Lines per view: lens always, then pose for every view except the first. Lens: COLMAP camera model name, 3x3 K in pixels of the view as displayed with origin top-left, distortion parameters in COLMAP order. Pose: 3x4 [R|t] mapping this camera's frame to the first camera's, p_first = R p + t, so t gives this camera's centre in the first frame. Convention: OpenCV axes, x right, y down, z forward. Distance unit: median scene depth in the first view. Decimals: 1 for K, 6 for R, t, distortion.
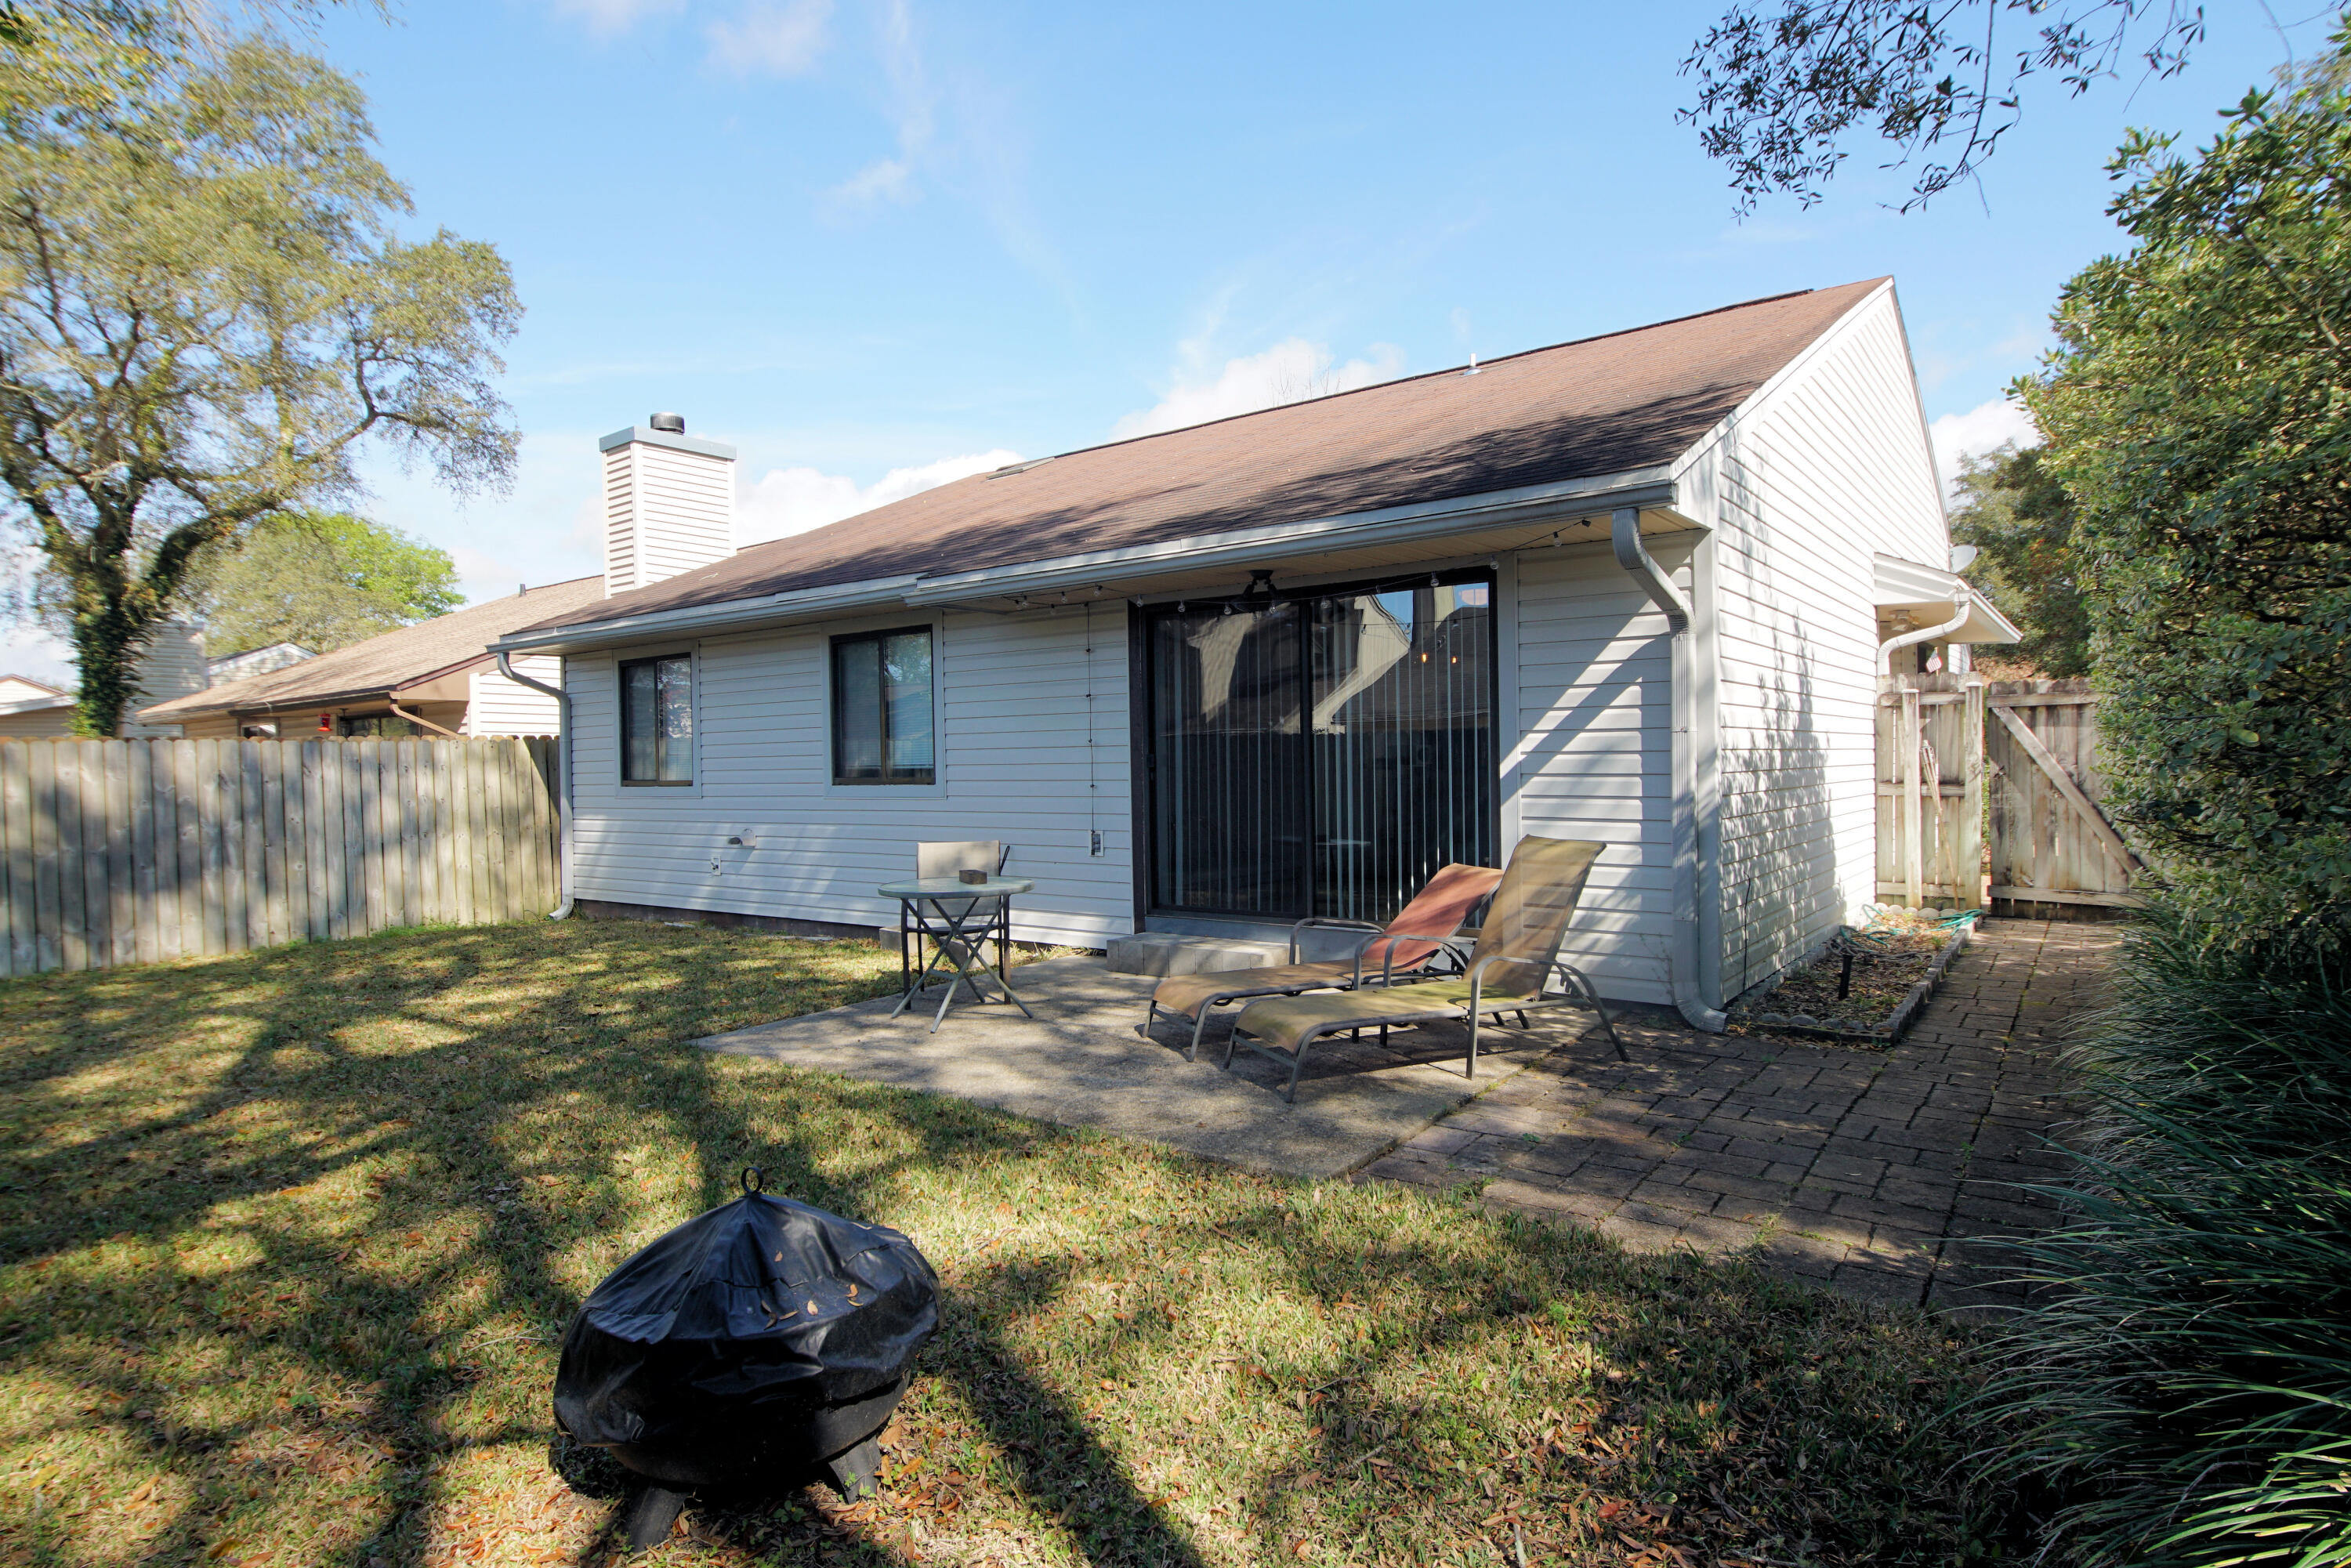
lens RADIAL K [[1265.5, 0, 1164.7], [0, 1265.5, 768.5], [0, 0, 1]] dist [0.033613, -0.027808]
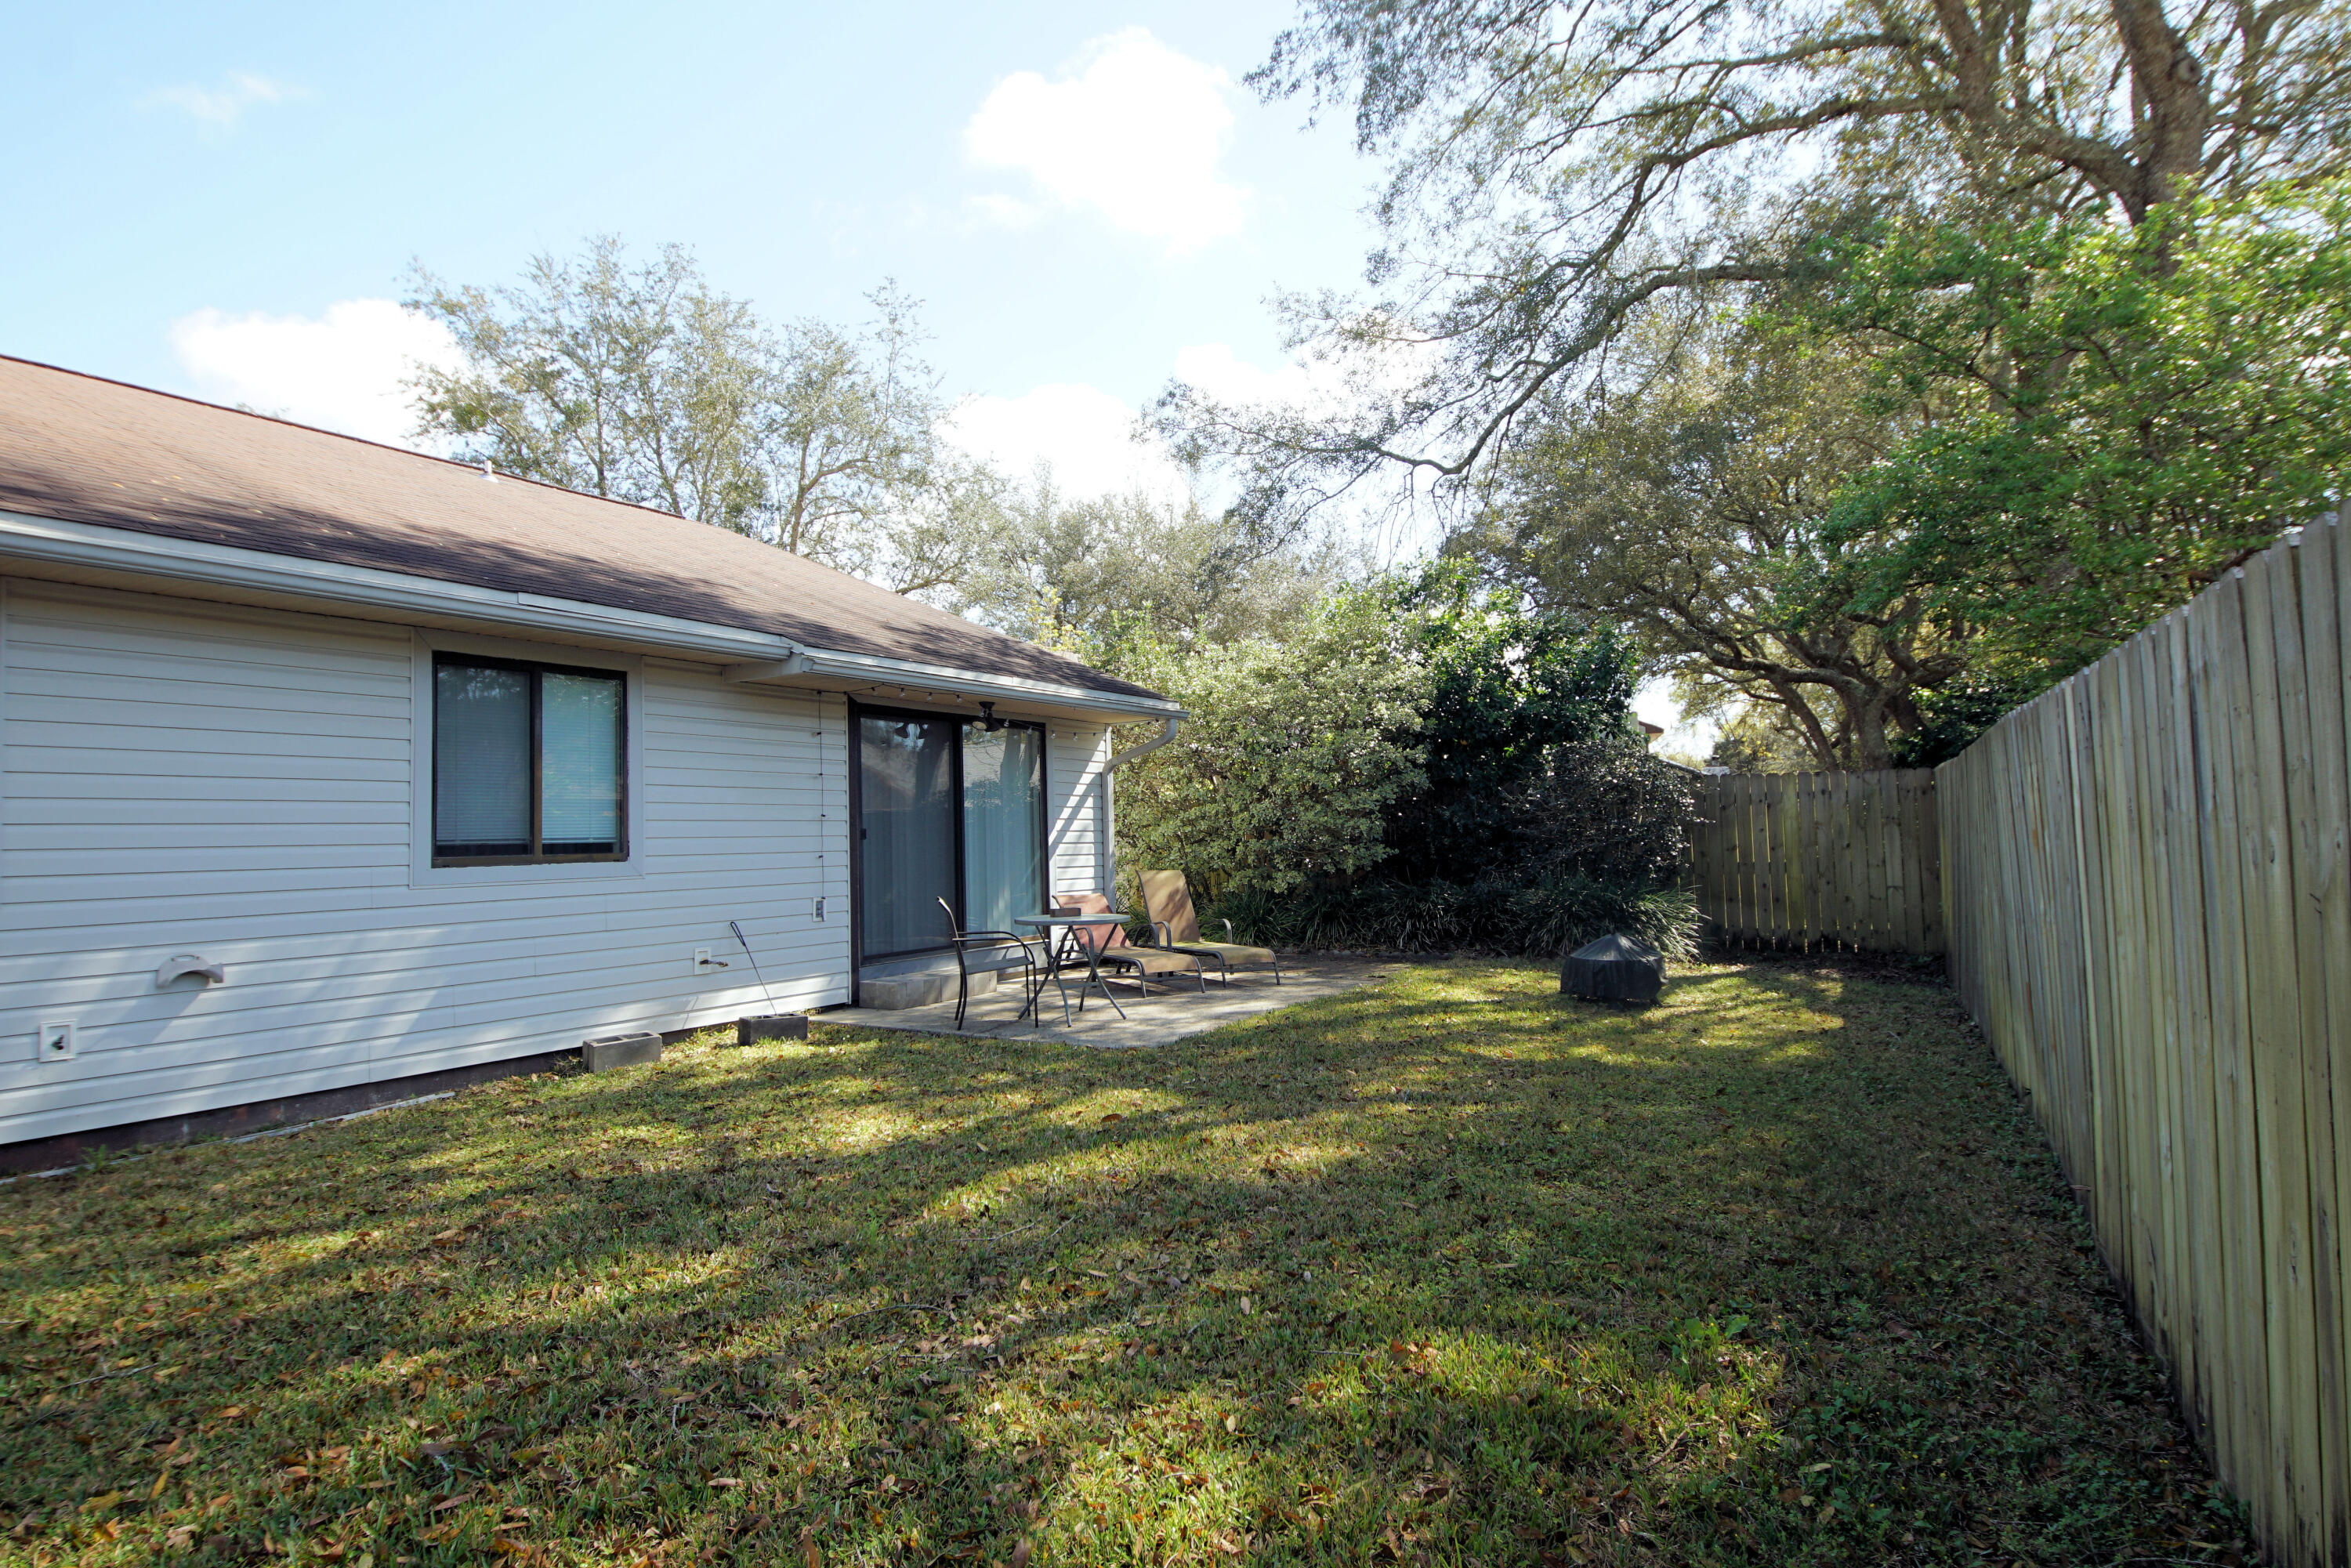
lens RADIAL K [[1265.5, 0, 1151.8], [0, 1265.5, 779.5], [0, 0, 1]] dist [0.033613, -0.027808]
pose [[-0.085924, 0.069913, 0.993846, -1.511000], [0.036575, 0.997084, -0.066978, 0.039476], [-0.995630, 0.030595, -0.088230, 1.036379]]
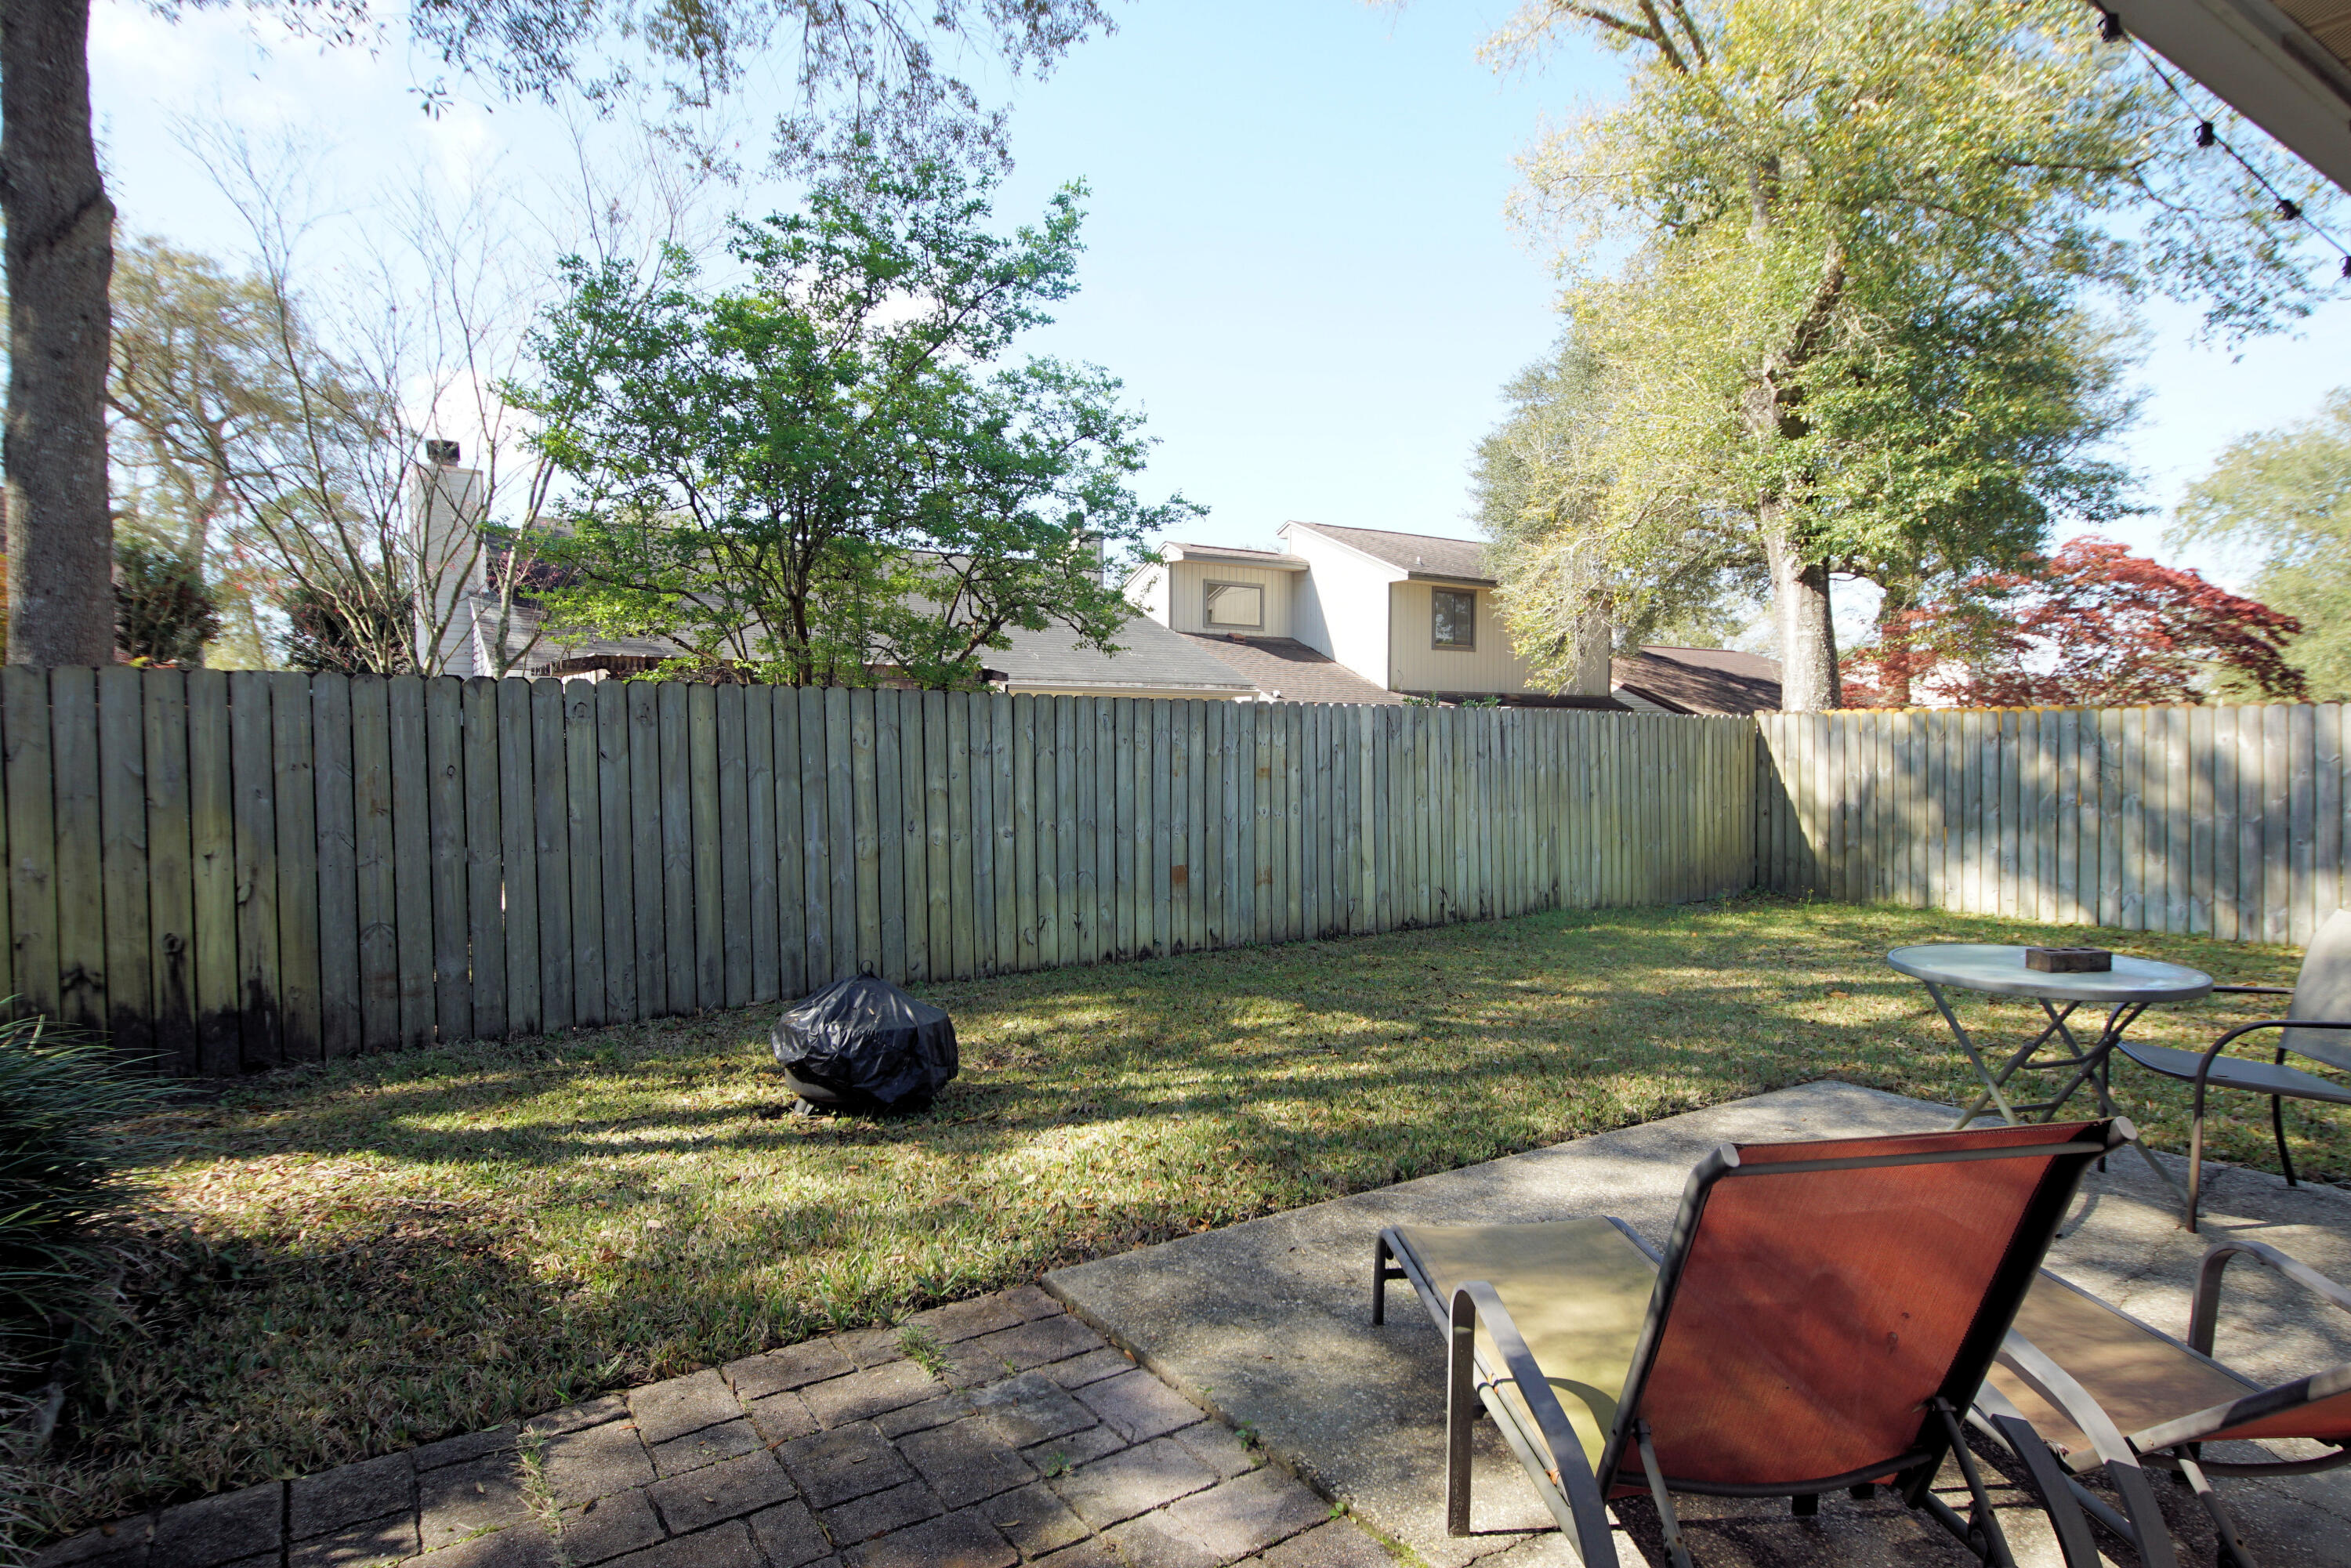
lens RADIAL K [[1265.5, 0, 1153.1], [0, 1265.5, 775.8], [0, 0, 1]] dist [0.033613, -0.027808]
pose [[-0.353190, 0.048283, -0.934305, 0.523822], [-0.001052, 0.998646, 0.052005, -0.026054], [0.935551, 0.019351, -0.352662, 0.828231]]
